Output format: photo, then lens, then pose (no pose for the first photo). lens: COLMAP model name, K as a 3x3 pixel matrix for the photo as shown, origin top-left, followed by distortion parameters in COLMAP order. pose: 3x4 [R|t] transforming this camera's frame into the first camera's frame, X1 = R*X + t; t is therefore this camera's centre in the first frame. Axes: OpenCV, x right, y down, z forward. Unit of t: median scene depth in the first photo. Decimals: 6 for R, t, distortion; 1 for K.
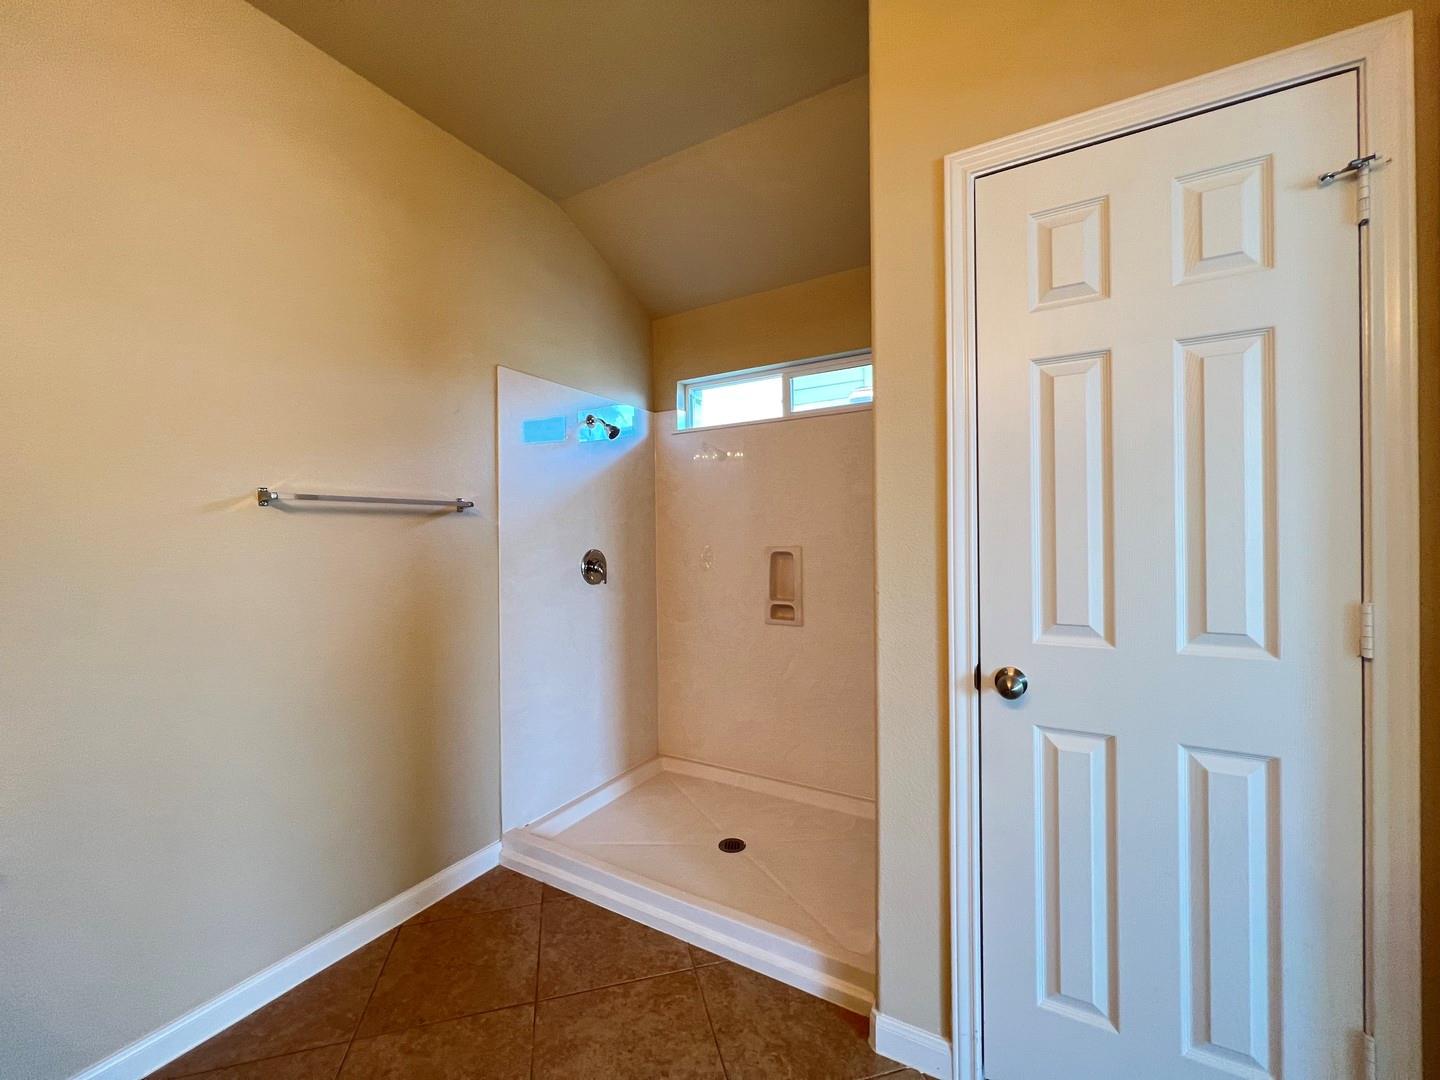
lens RADIAL K [[580.3, 0, 717.6], [0, 580.3, 536.2], [0, 0, 1]] dist [-0.000919, 0.000217]
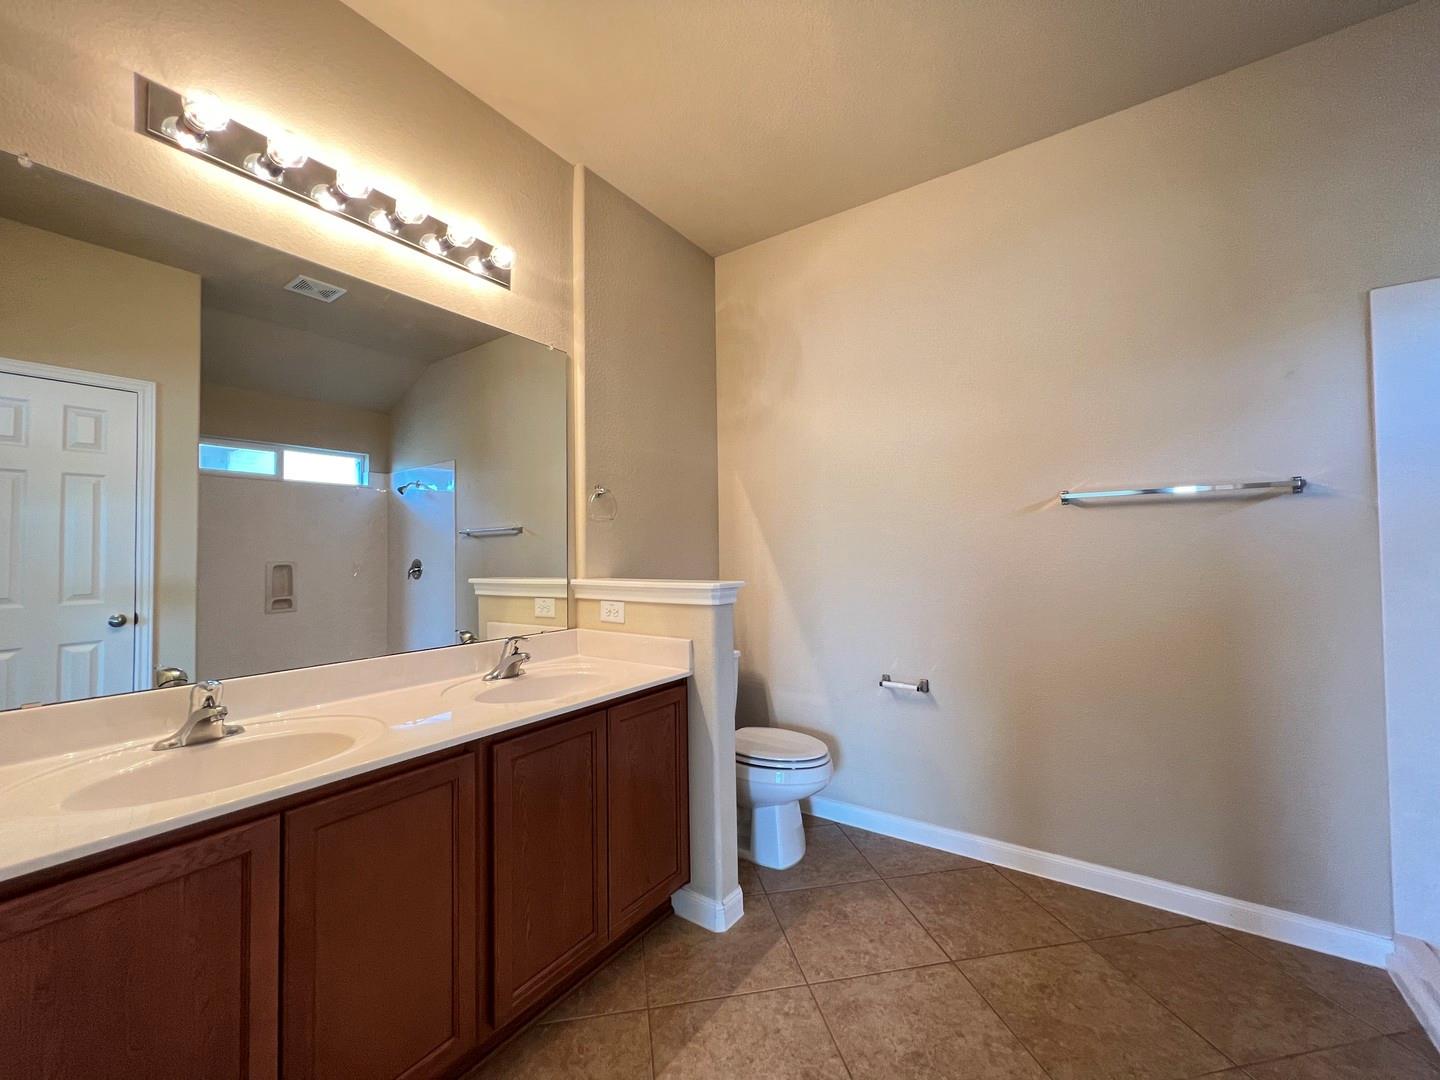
lens RADIAL K [[580.3, 0, 717.6], [0, 580.3, 536.2], [0, 0, 1]] dist [-0.000919, 0.000217]
pose [[-0.081738, -0.020072, -0.996452, 0.517892], [0.007646, 0.999755, -0.020765, 0.035965], [0.996625, -0.009316, -0.081565, 0.274157]]
